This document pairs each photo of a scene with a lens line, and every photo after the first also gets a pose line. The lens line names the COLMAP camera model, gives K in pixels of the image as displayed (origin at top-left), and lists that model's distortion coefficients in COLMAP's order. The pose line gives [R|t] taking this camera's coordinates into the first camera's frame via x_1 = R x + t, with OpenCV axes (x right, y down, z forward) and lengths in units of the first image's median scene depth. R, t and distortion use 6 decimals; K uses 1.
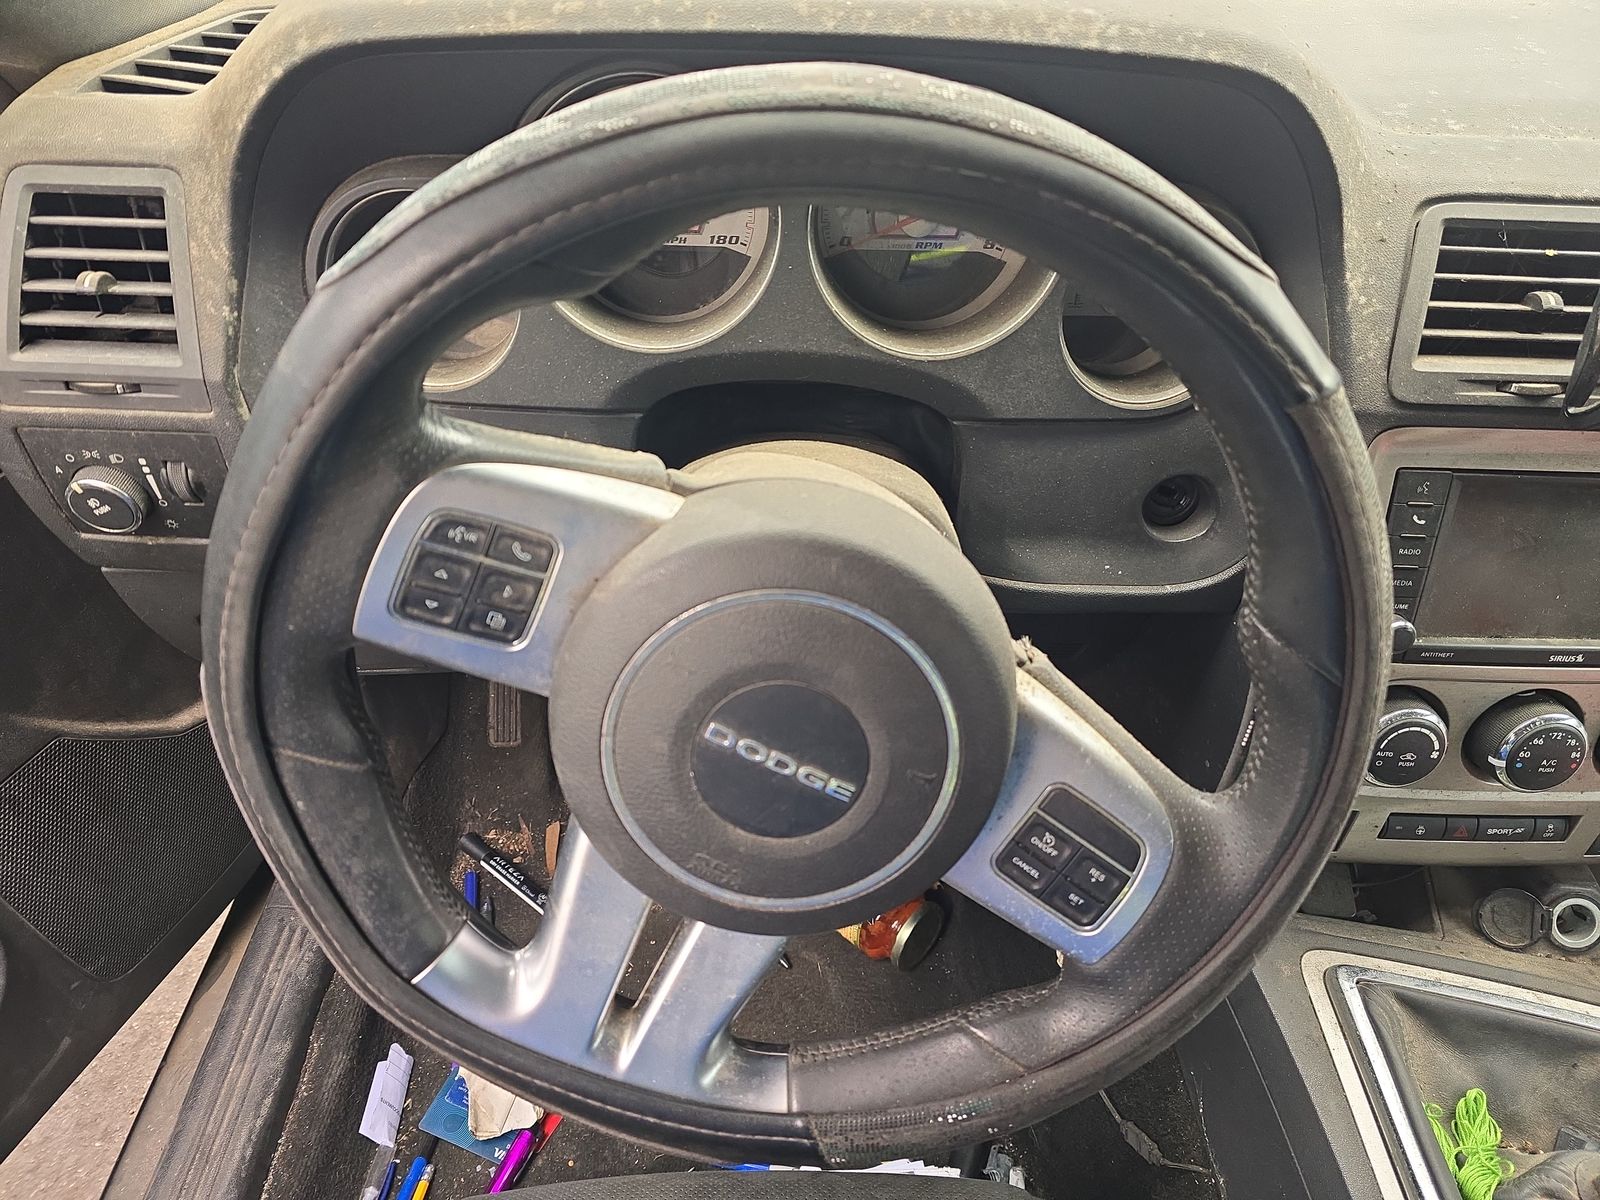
lens RADIAL K [[1182.2, 0, 800.0], [0, 1182.2, 600.0], [0, 0, 1]] dist [0.055457, -0.085761]
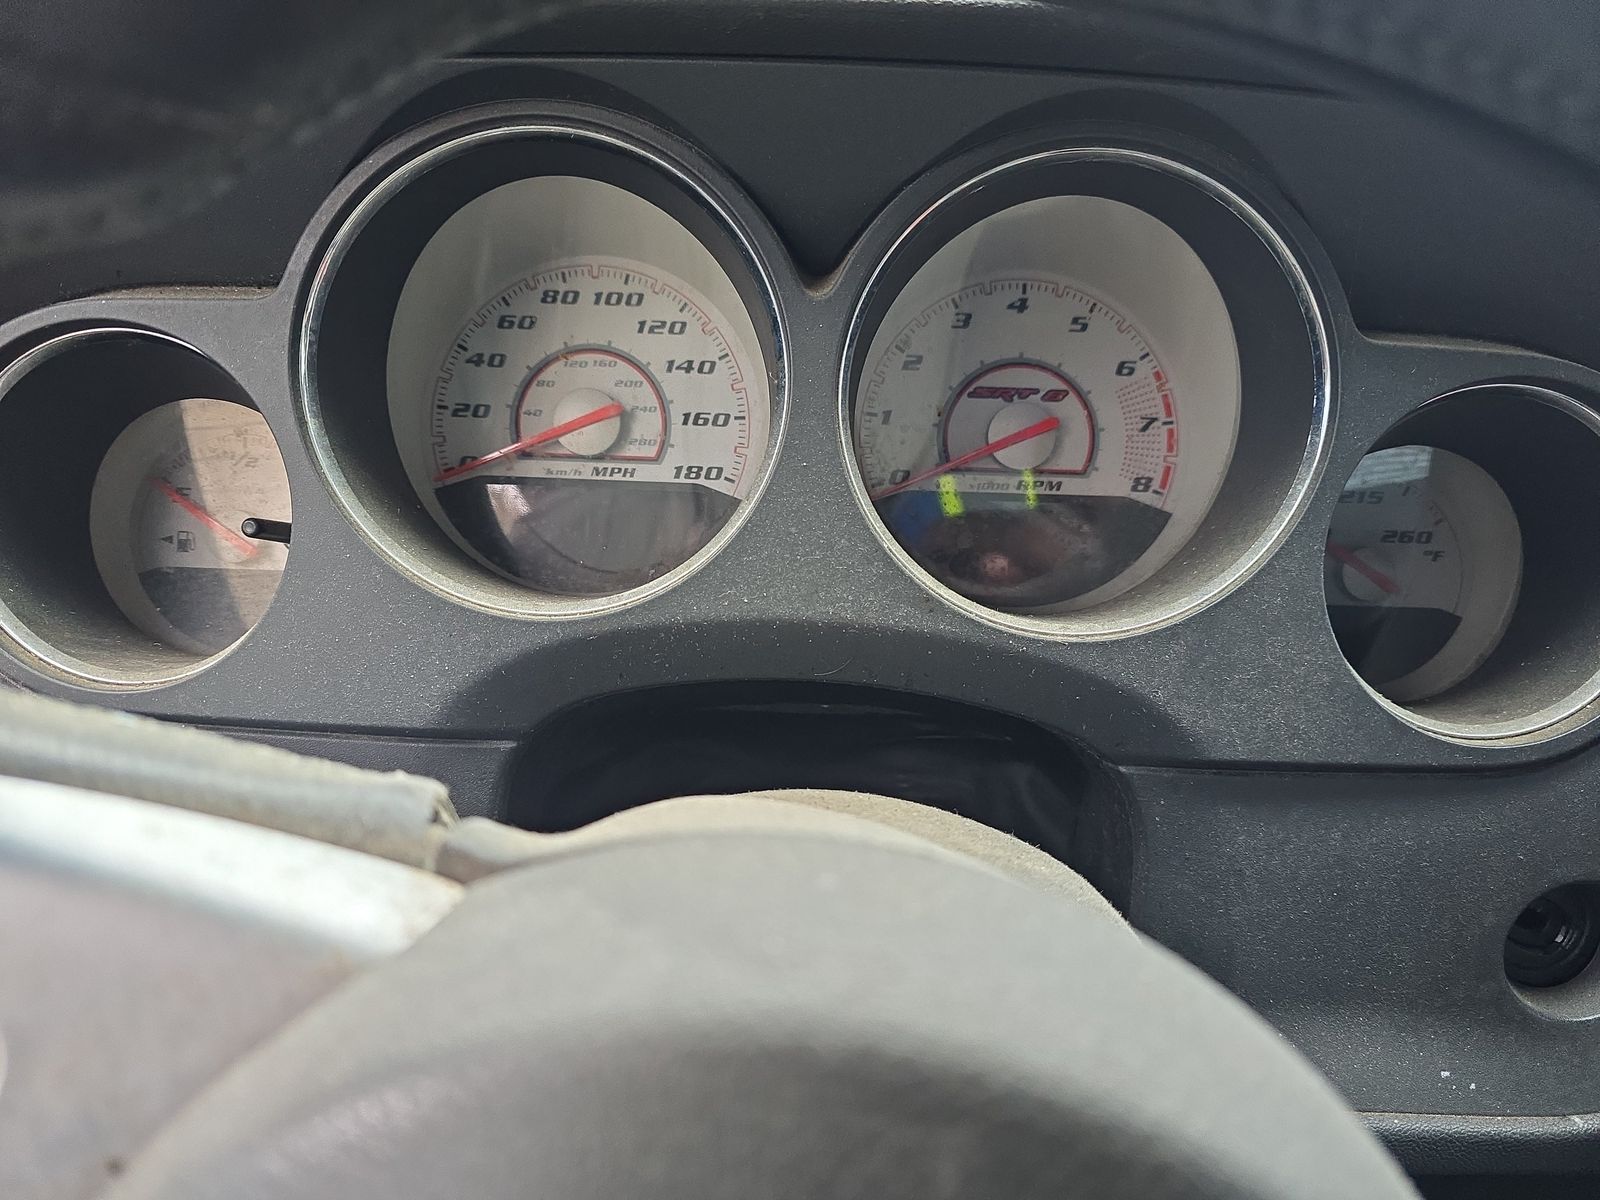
lens RADIAL K [[1182.2, 0, 800.0], [0, 1182.2, 600.0], [0, 0, 1]] dist [0.055457, -0.085761]
pose [[0.999711, 0.012120, -0.020748, 0.001329], [-0.018632, 0.936248, -0.350846, -0.036187], [0.015173, 0.351132, 0.936203, 0.504095]]
